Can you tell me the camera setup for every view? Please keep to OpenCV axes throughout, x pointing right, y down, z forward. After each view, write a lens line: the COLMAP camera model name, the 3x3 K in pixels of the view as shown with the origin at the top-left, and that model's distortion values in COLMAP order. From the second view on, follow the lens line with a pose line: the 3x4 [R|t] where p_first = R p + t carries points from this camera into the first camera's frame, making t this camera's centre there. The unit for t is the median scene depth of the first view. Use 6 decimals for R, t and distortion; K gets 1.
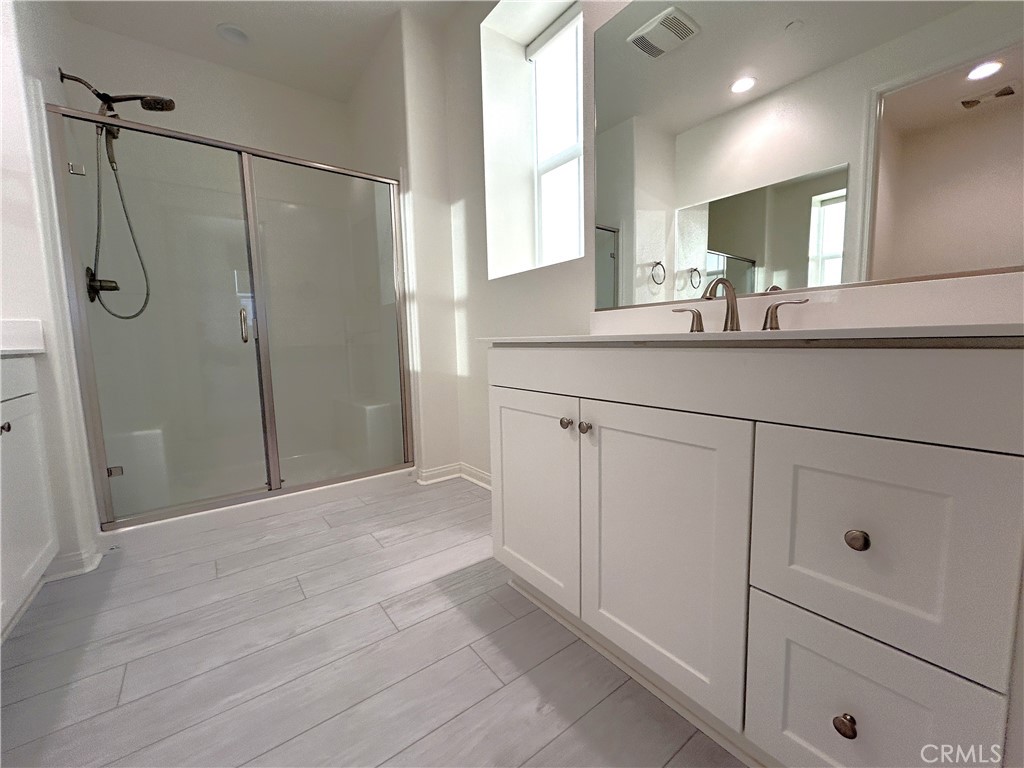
lens RADIAL K [[416.9, 0, 512.0], [0, 416.9, 384.0], [0, 0, 1]] dist [-0.000356, 0.000890]
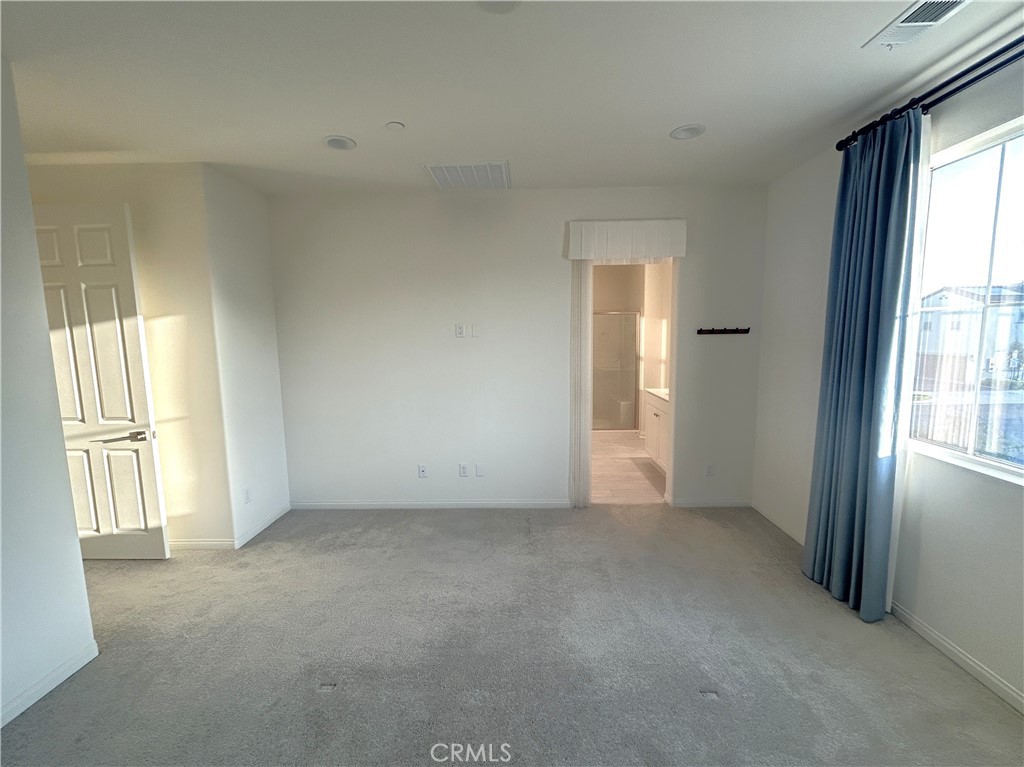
lens RADIAL K [[427.8, 0, 512.0], [0, 427.8, 383.5], [0, 0, 1]] dist [-0.000231, -0.000023]
pose [[0.788772, 0.083881, -0.608935, 0.741017], [-0.068733, 0.996469, 0.048232, -0.147873], [0.610830, 0.003810, 0.791752, -1.534786]]
